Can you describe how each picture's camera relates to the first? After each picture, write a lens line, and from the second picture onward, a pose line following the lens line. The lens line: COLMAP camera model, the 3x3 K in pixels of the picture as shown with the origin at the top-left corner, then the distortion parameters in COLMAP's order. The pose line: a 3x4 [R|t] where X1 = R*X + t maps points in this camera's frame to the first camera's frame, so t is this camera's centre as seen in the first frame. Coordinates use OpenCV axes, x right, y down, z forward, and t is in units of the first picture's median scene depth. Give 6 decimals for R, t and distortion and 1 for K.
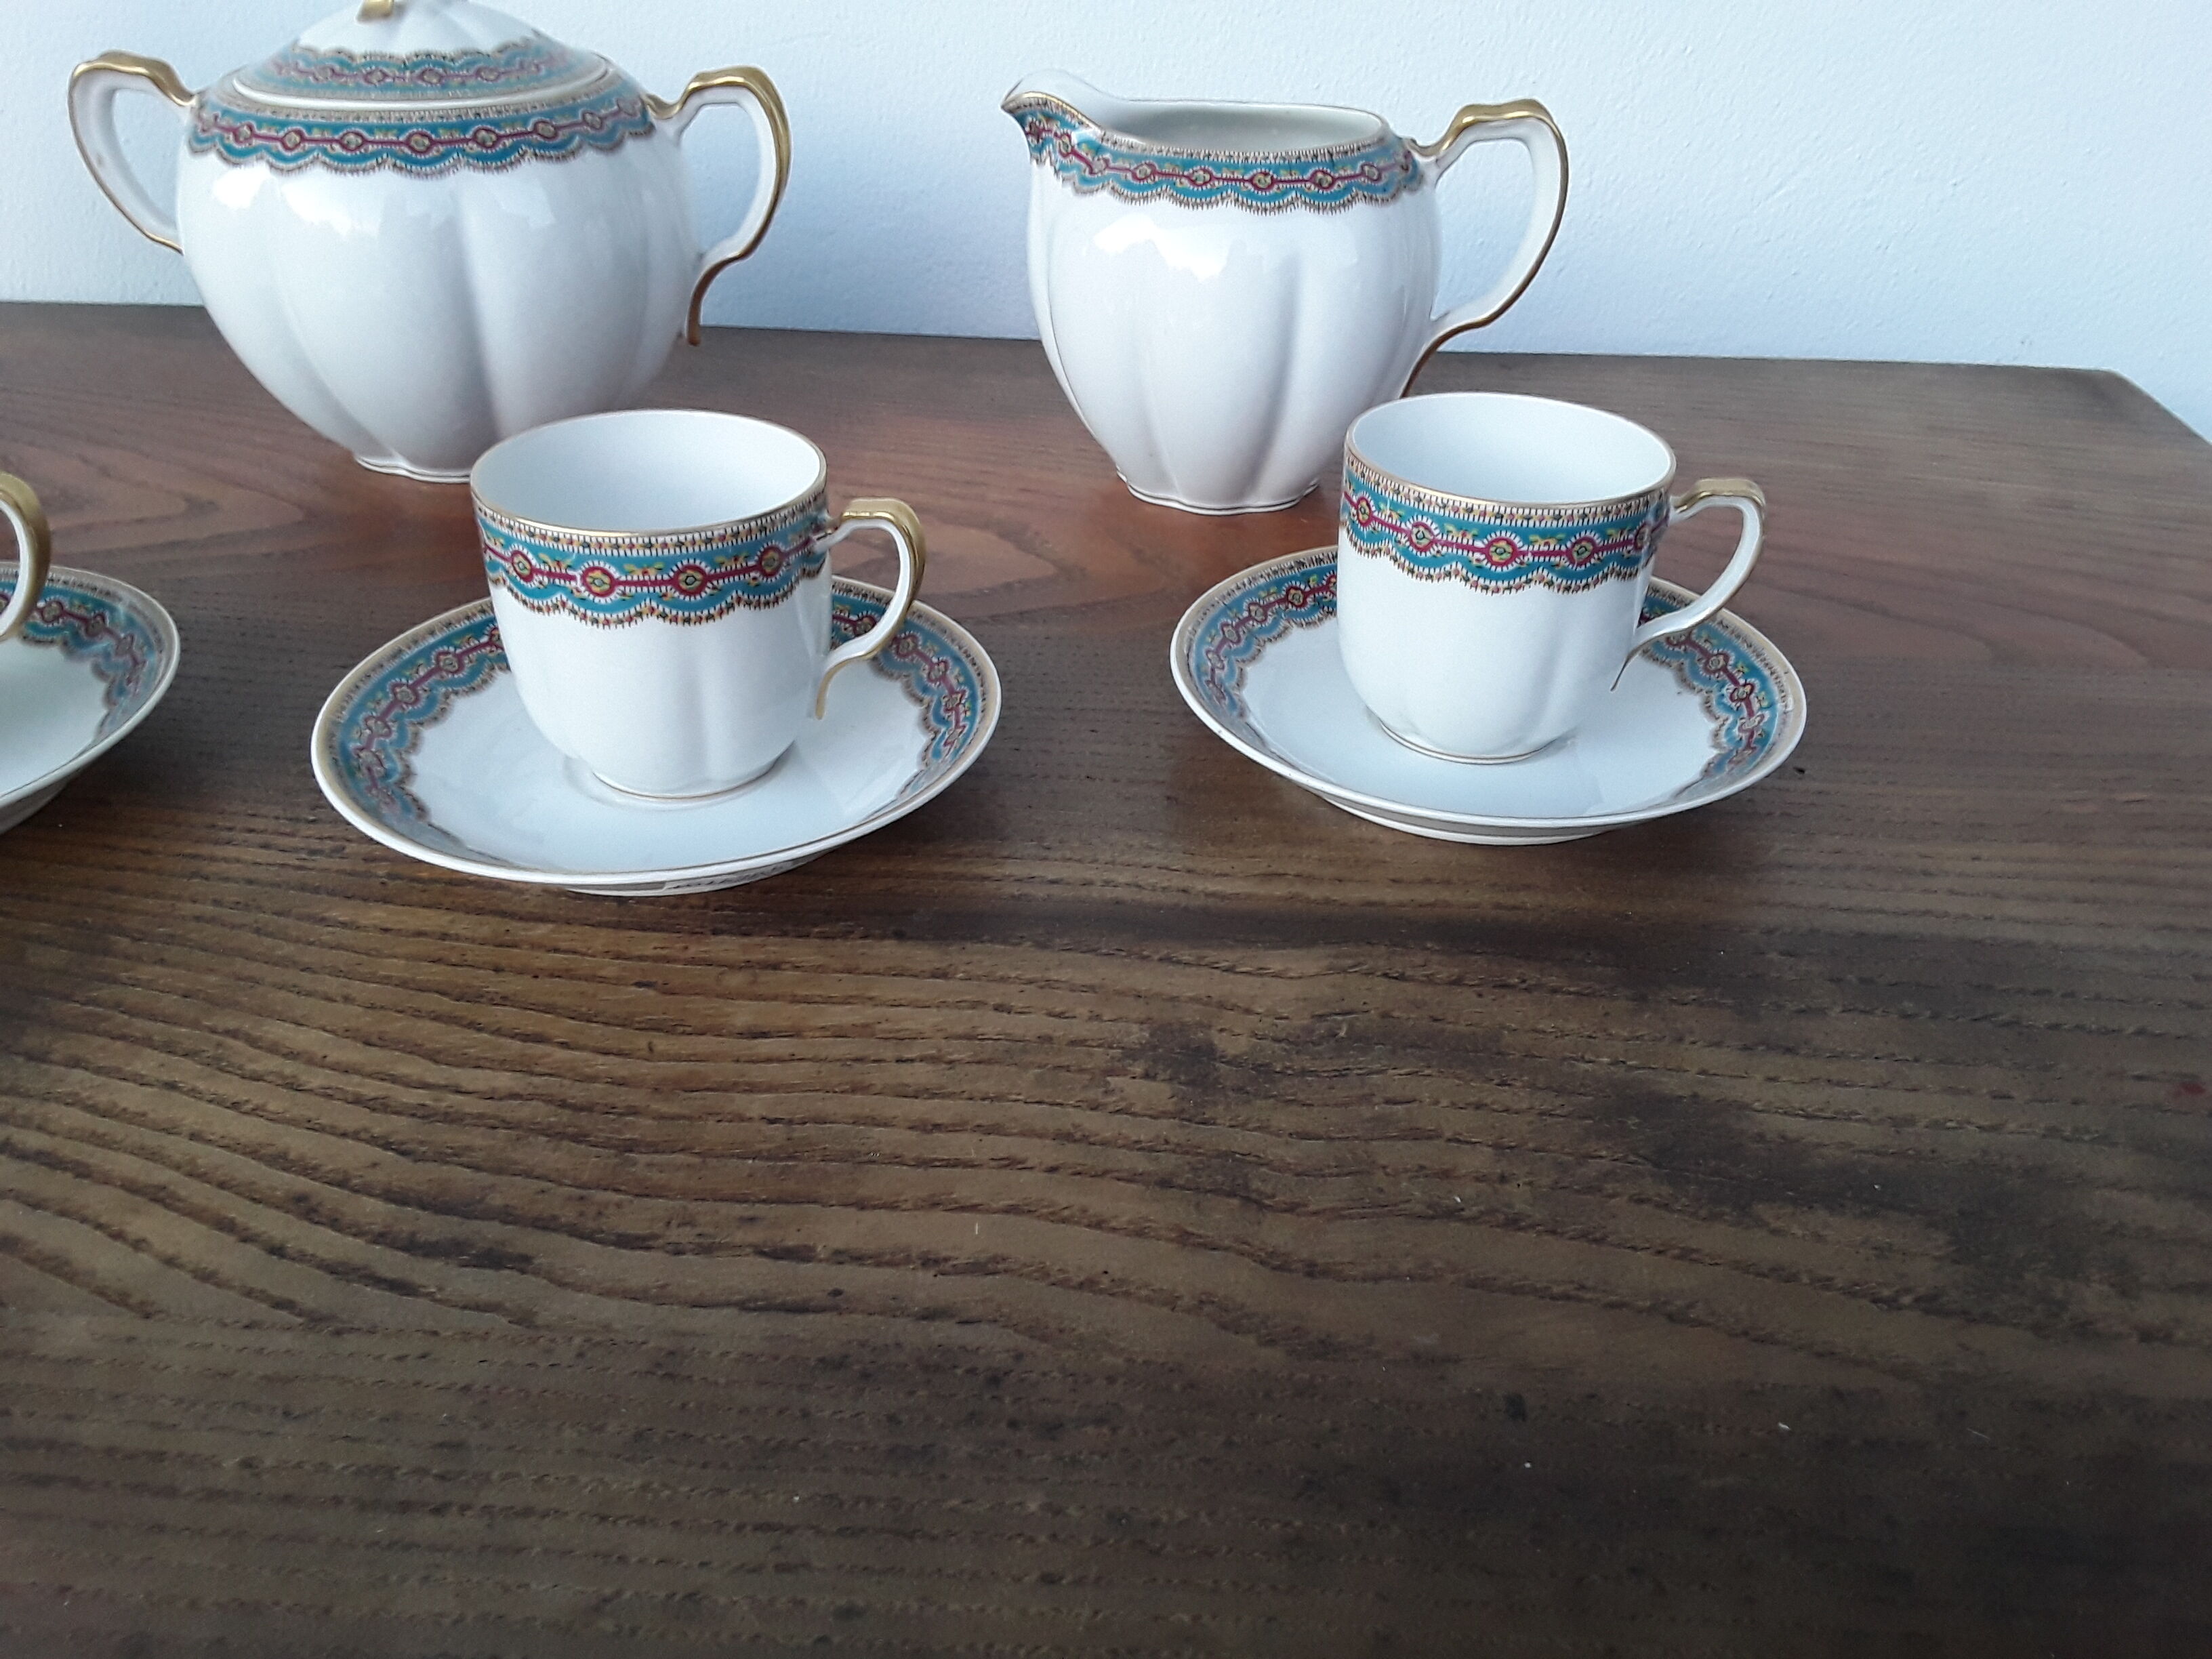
lens RADIAL K [[1886.1, 0, 1106.0], [0, 1886.1, 829.5], [0, 0, 1]] dist [0.206221, -0.365071]
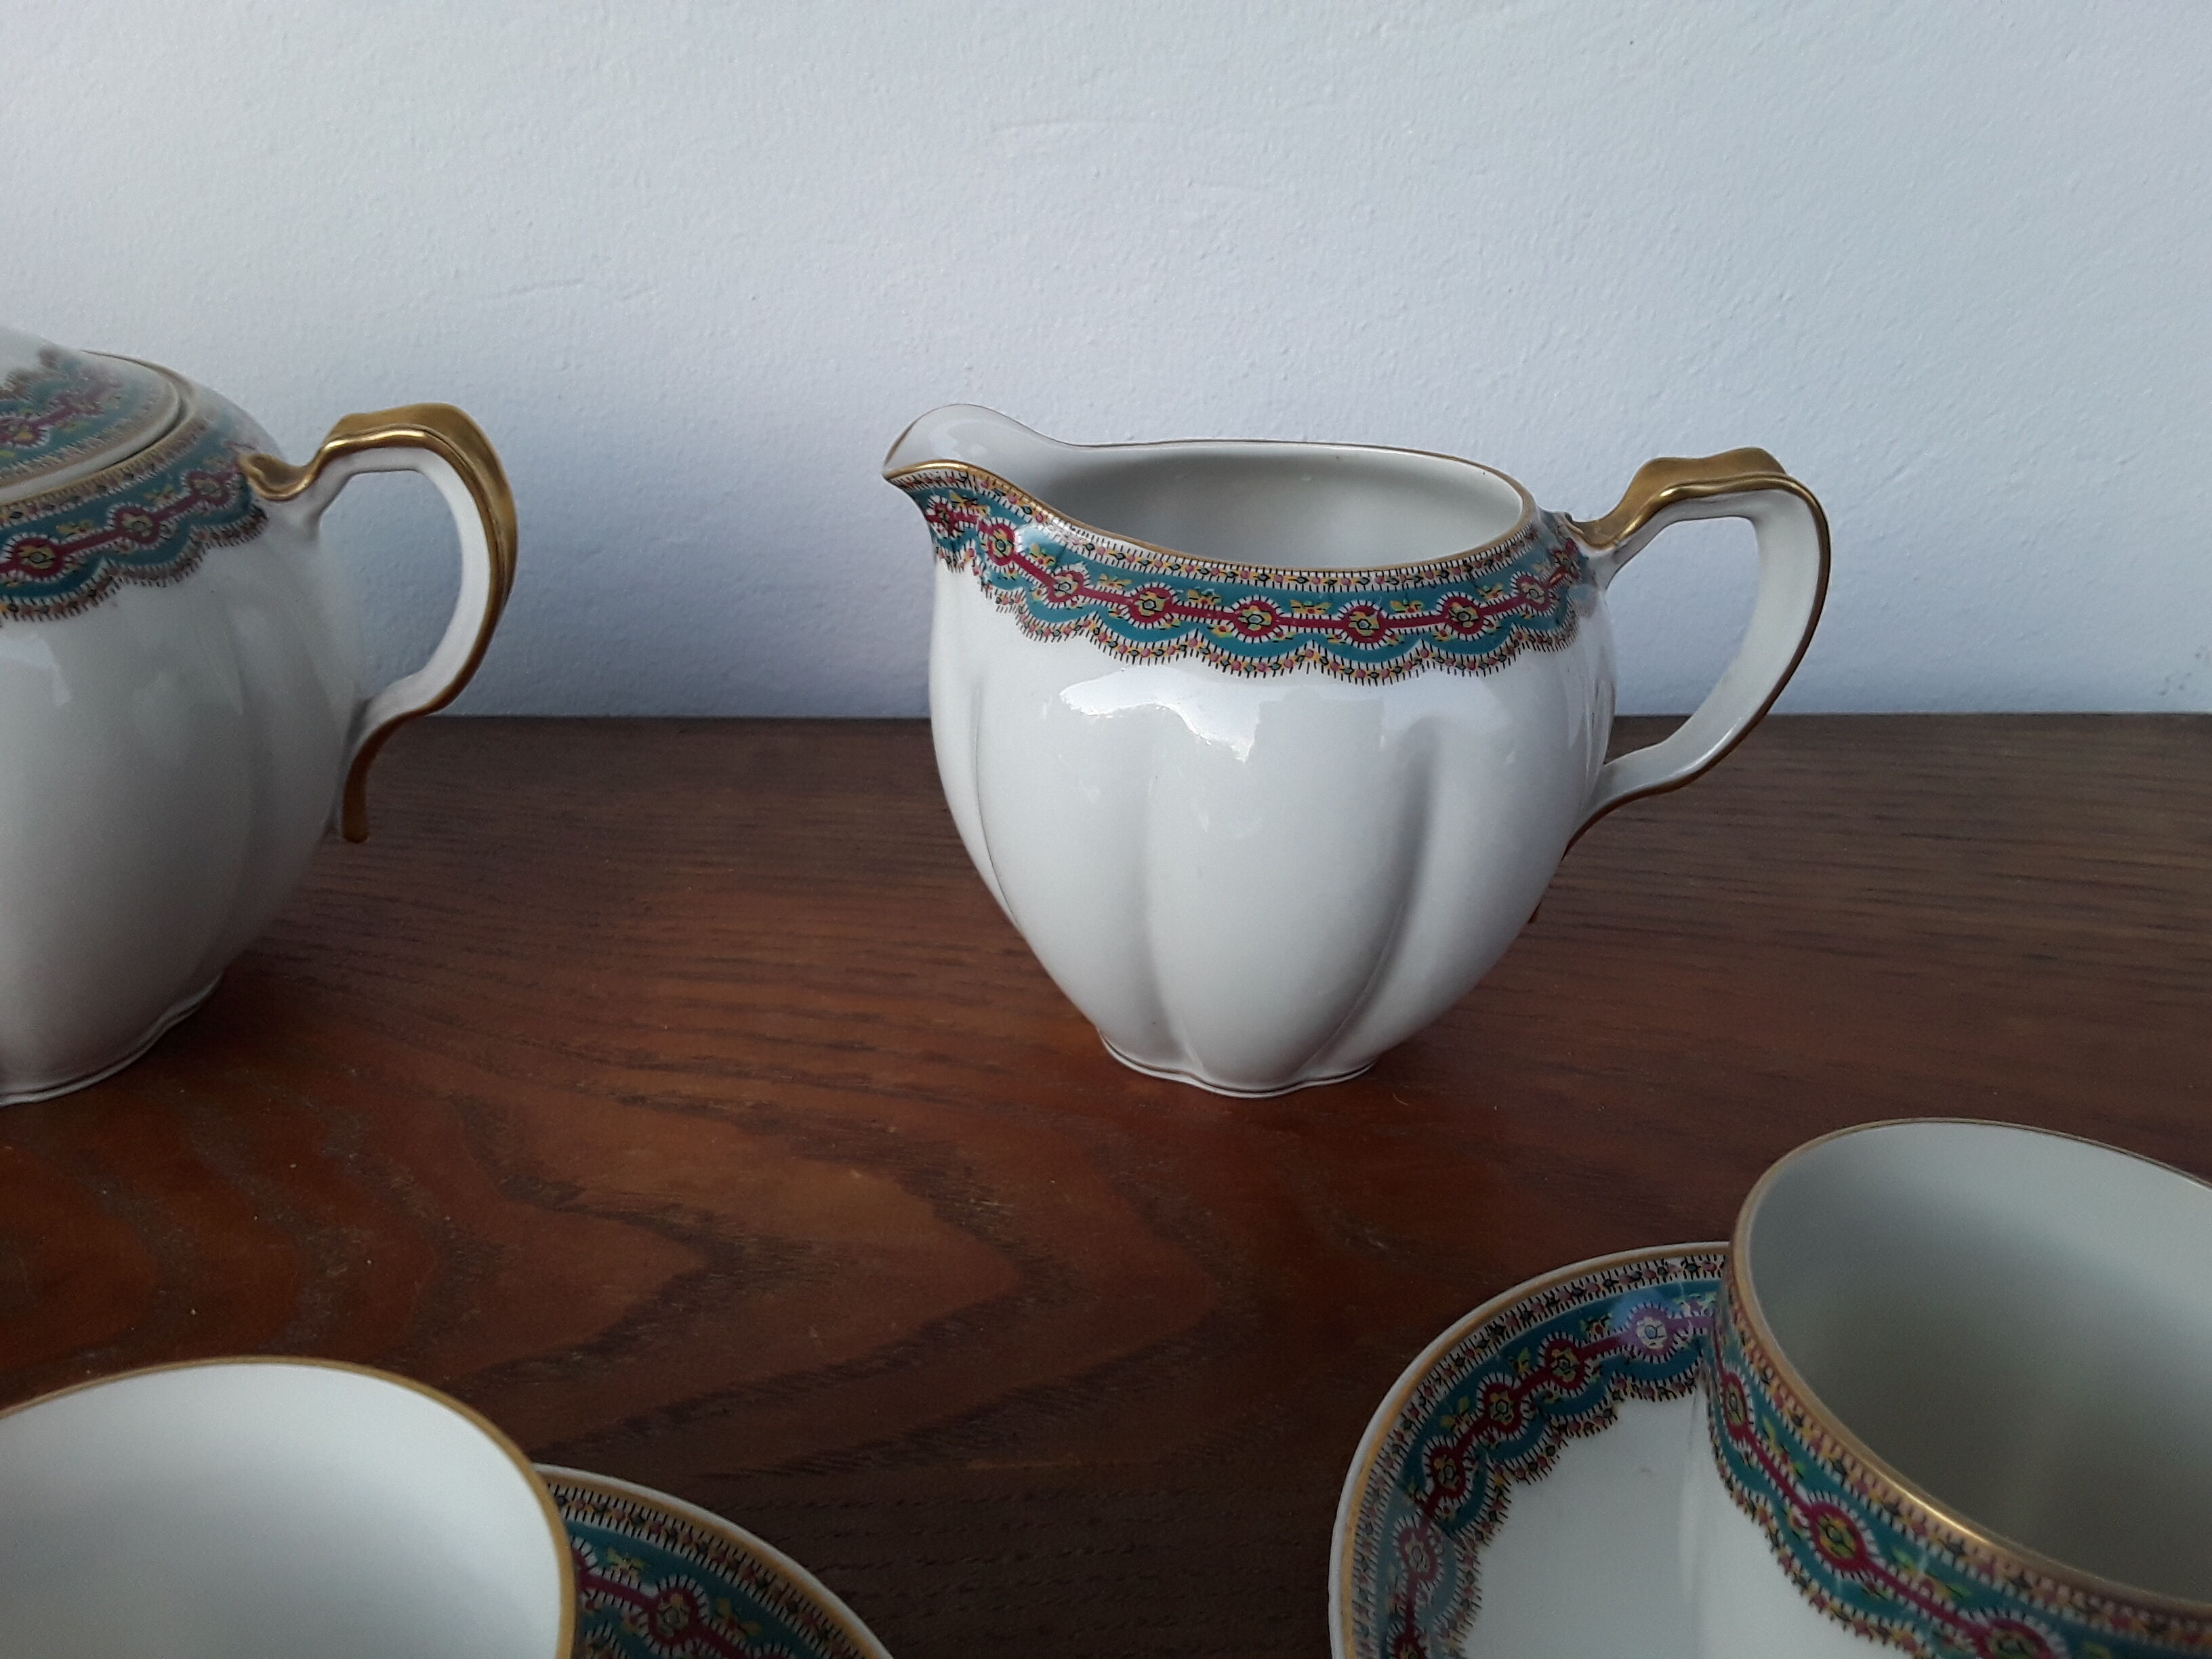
lens RADIAL K [[1886.1, 0, 1106.0], [0, 1886.1, 829.5], [0, 0, 1]] dist [0.206221, -0.365071]
pose [[0.993298, -0.039981, 0.108443, -0.055173], [0.045929, 0.997542, -0.052919, -0.235957], [-0.106061, 0.057545, 0.992693, 0.426523]]
